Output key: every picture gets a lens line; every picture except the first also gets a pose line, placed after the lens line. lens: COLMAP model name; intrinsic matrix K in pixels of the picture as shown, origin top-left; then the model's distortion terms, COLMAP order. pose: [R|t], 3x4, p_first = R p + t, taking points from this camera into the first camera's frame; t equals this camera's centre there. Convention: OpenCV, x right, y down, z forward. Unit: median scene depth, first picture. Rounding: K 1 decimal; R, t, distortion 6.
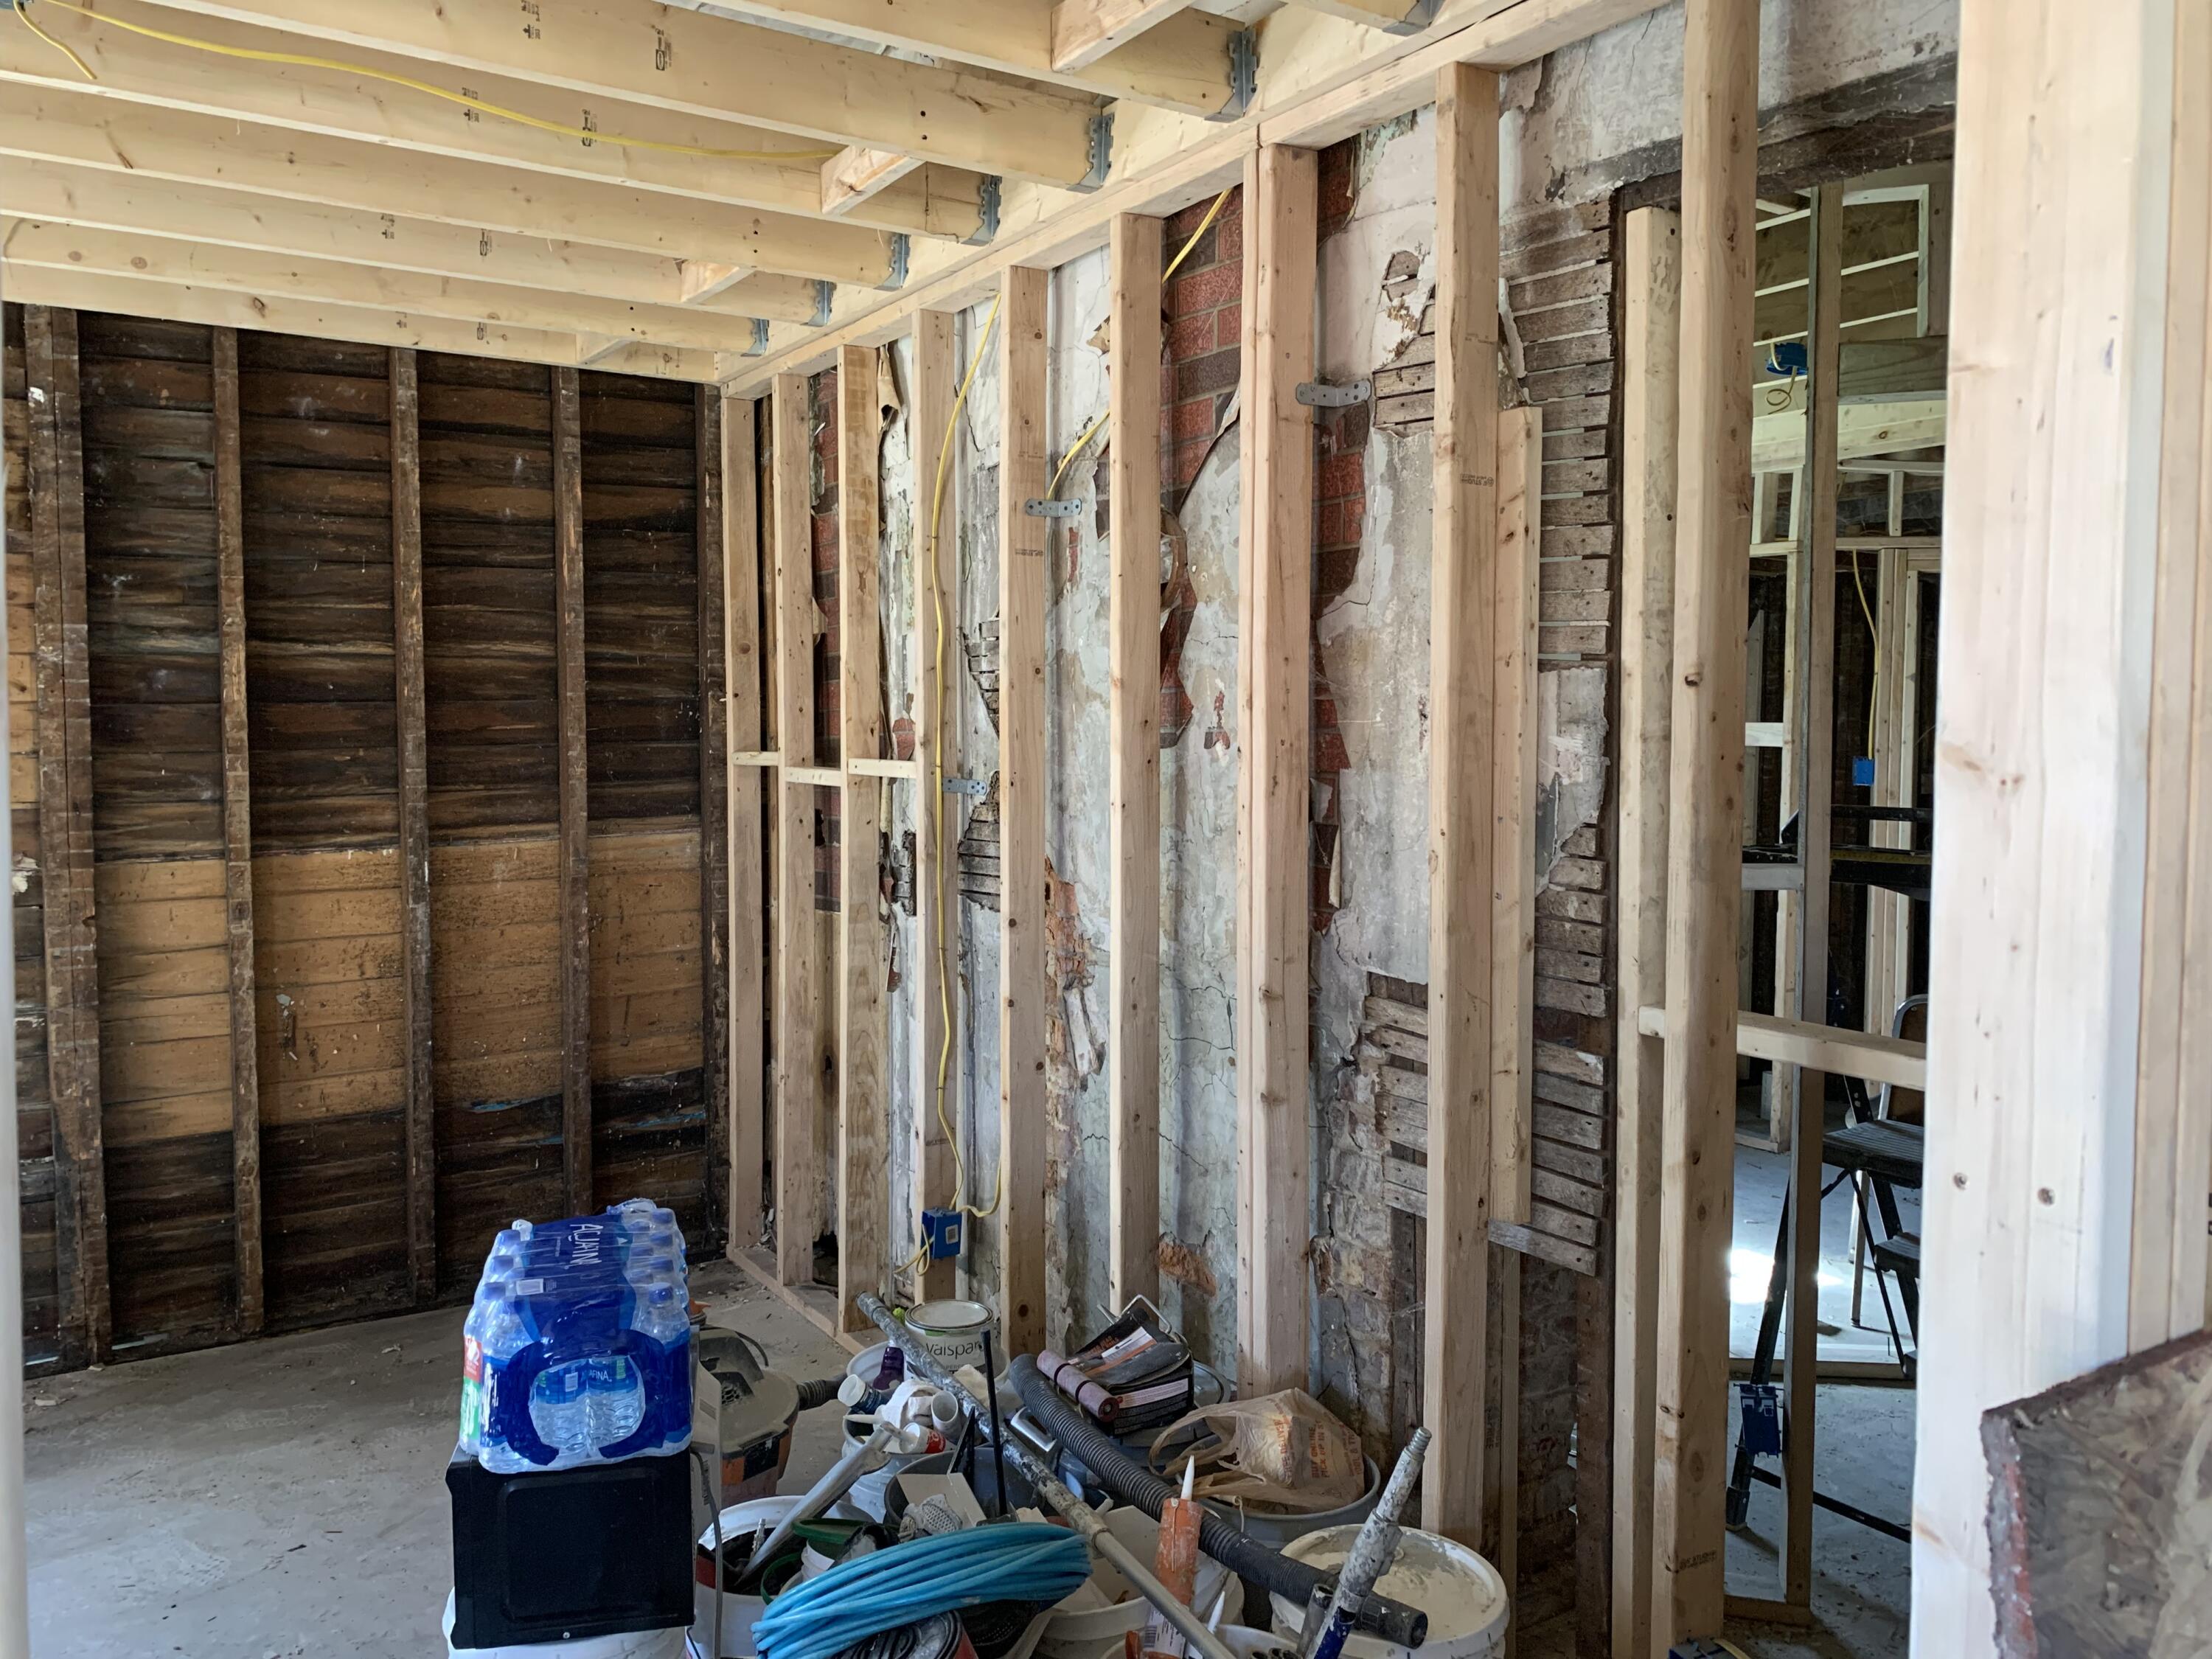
lens RADIAL K [[1679.5, 0, 1106.0], [0, 1679.5, 829.5], [0, 0, 1]] dist [0.028607, -0.000189]
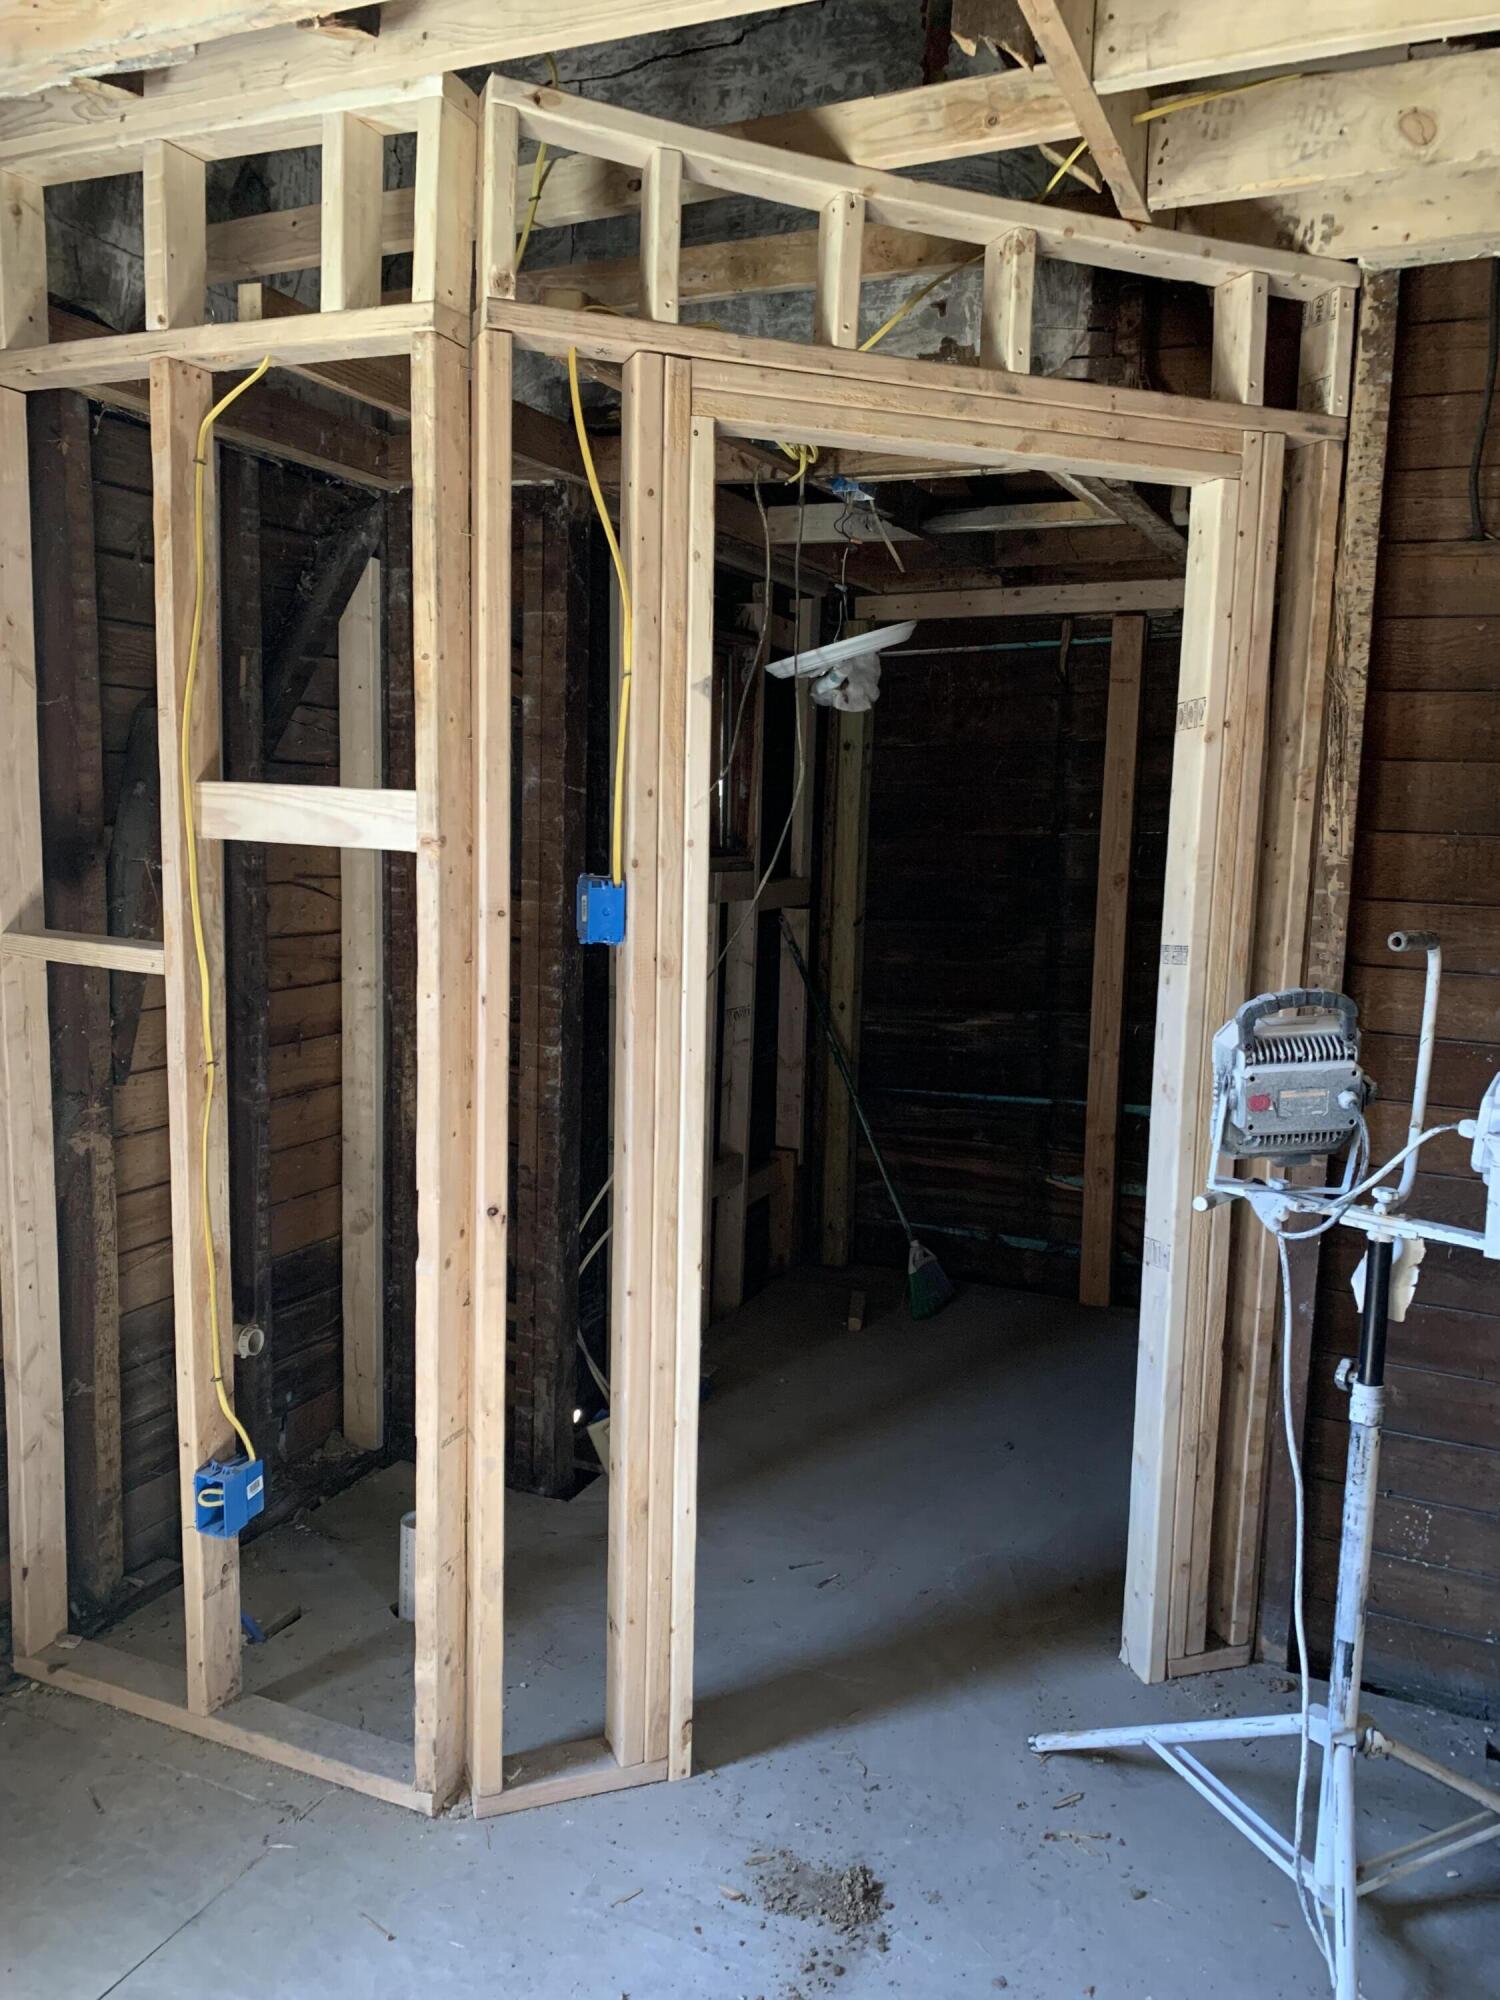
lens RADIAL K [[1518.6, 0, 750.0], [0, 1518.6, 1000.0], [0, 0, 1]] dist [0.028607, -0.000189]
pose [[0.832309, -0.055944, 0.551482, 0.267907], [0.014271, 0.996727, 0.079573, -0.041717], [-0.554128, -0.058360, 0.830383, 0.660497]]
